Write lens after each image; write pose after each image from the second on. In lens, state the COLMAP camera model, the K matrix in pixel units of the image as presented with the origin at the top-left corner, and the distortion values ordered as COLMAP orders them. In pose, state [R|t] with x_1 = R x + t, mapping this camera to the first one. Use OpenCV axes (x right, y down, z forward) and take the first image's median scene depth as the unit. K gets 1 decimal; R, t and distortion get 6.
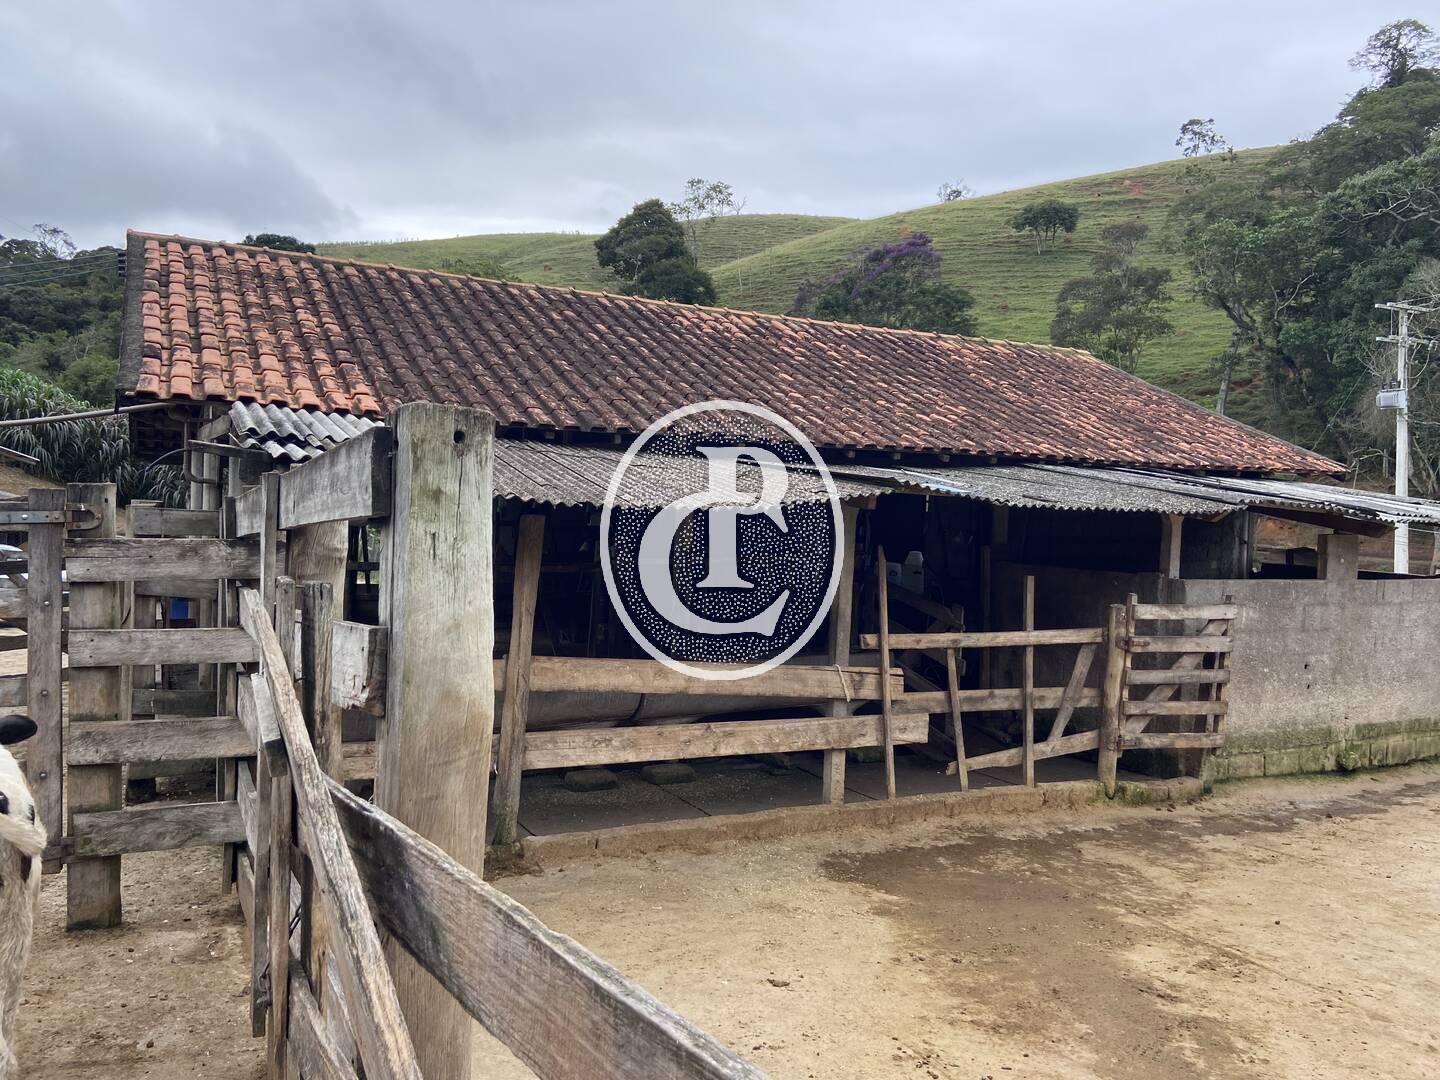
lens RADIAL K [[1082.1, 0, 721.6], [0, 1082.1, 539.7], [0, 0, 1]] dist [0.108129, -0.138536]
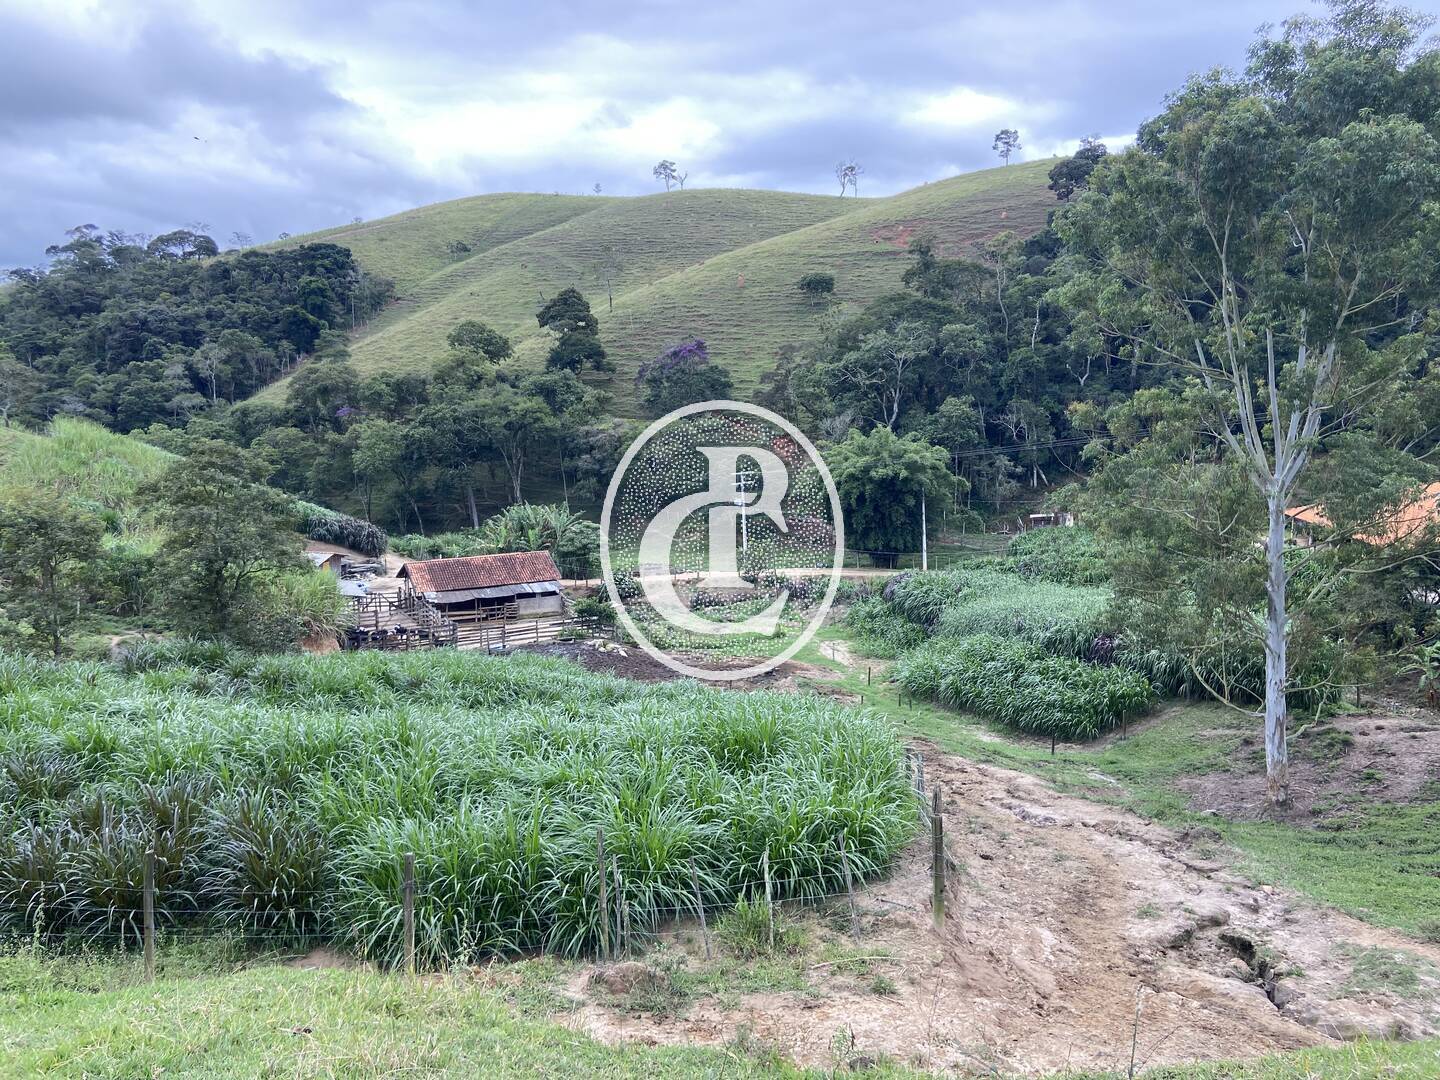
lens RADIAL K [[1082.1, 0, 730.3], [0, 1082.1, 533.3], [0, 0, 1]] dist [0.108129, -0.138536]
pose [[0.998840, -0.038668, -0.028700, 0.145522], [0.041970, 0.991252, 0.125131, -0.088996], [0.023611, -0.126191, 0.991725, -0.444649]]
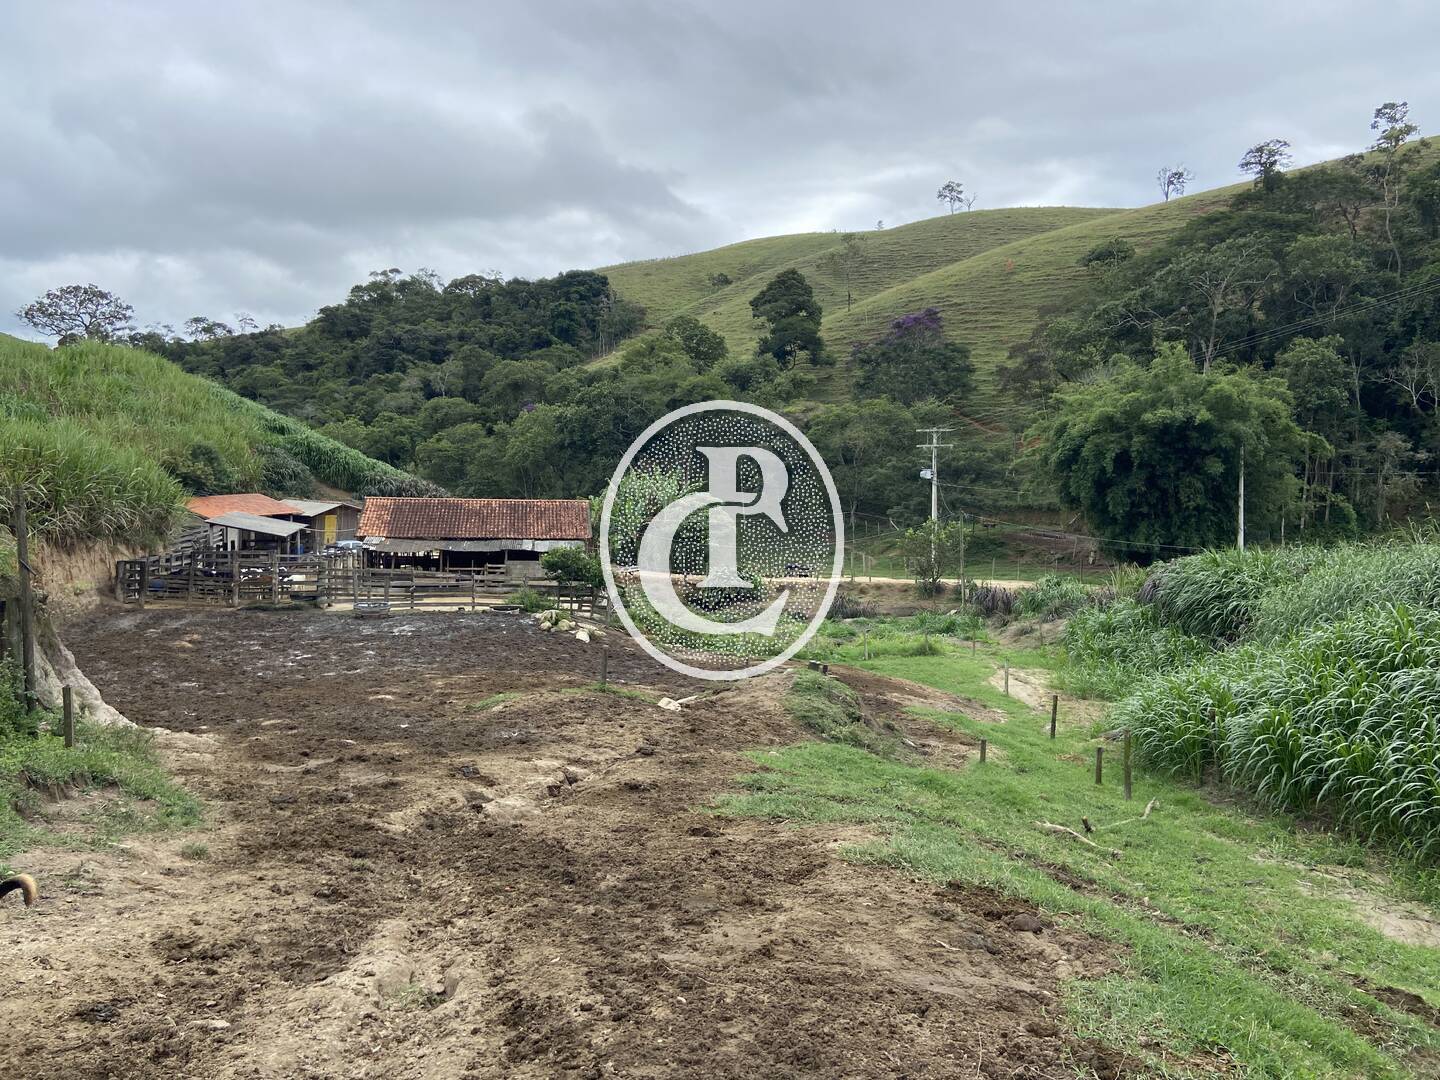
lens RADIAL K [[1082.1, 0, 711.5], [0, 1082.1, 535.1], [0, 0, 1]] dist [0.108129, -0.138536]
pose [[0.950515, 0.015559, -0.310289, 0.184012], [-0.002793, 0.999133, 0.041543, -0.021206], [0.310666, -0.038621, 0.949734, -0.234235]]
